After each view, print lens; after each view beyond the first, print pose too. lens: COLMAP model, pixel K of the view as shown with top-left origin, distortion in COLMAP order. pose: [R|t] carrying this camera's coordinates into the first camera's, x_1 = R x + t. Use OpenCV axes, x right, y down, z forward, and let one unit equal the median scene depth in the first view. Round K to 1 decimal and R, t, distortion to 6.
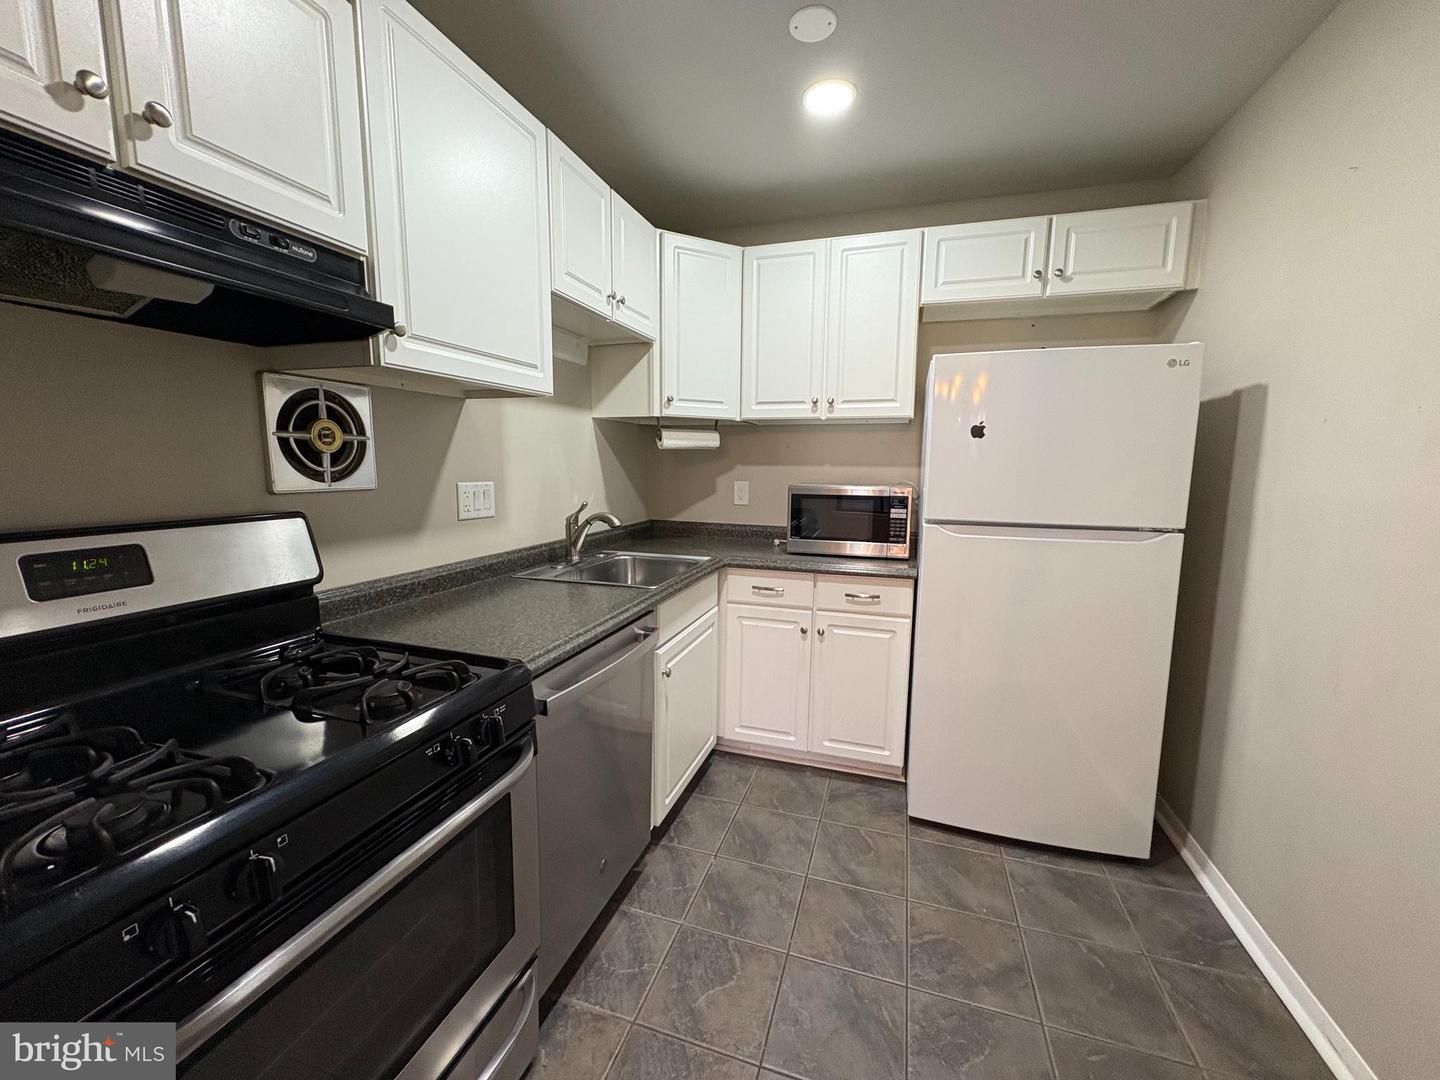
lens RADIAL K [[571.4, 0, 719.6], [0, 571.4, 538.7], [0, 0, 1]] dist [-0.001279, 0.000939]
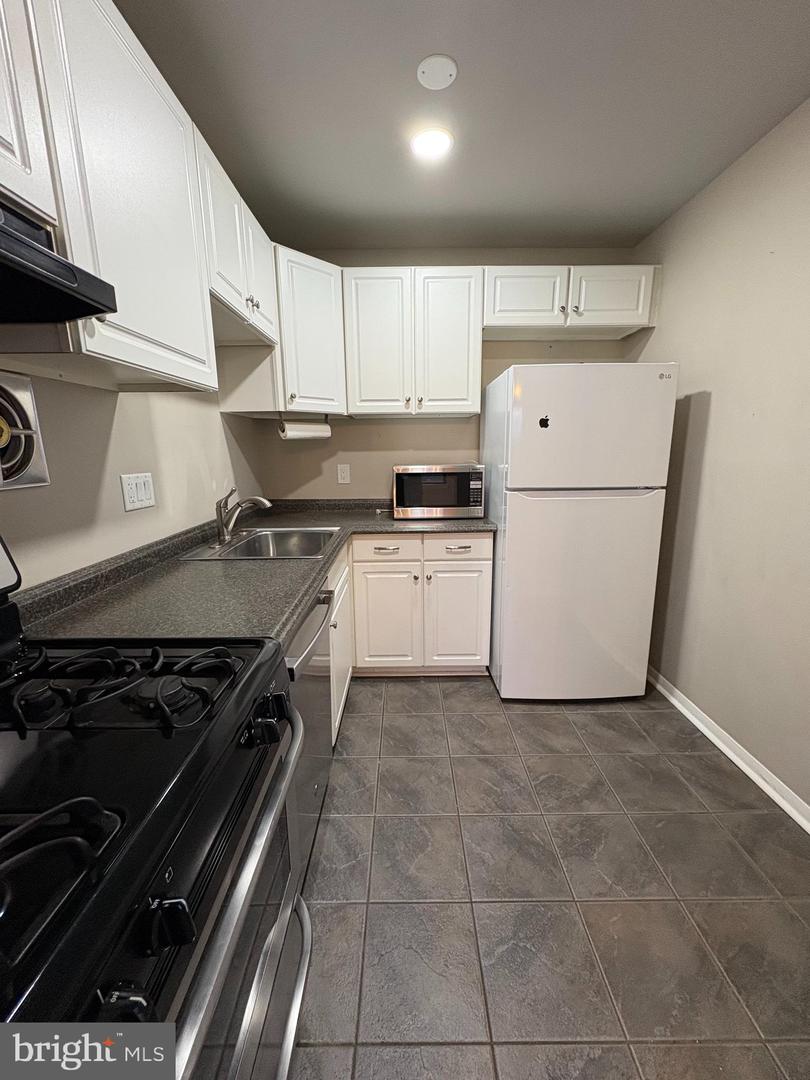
lens RADIAL K [[428.6, 0, 405.0], [0, 428.6, 540.0], [0, 0, 1]] dist [-0.001279, 0.000939]
pose [[0.949801, -0.085791, 0.300861, -0.176779], [0.062021, 0.994214, 0.087706, -0.014363], [-0.306644, -0.064644, 0.949626, 0.081520]]
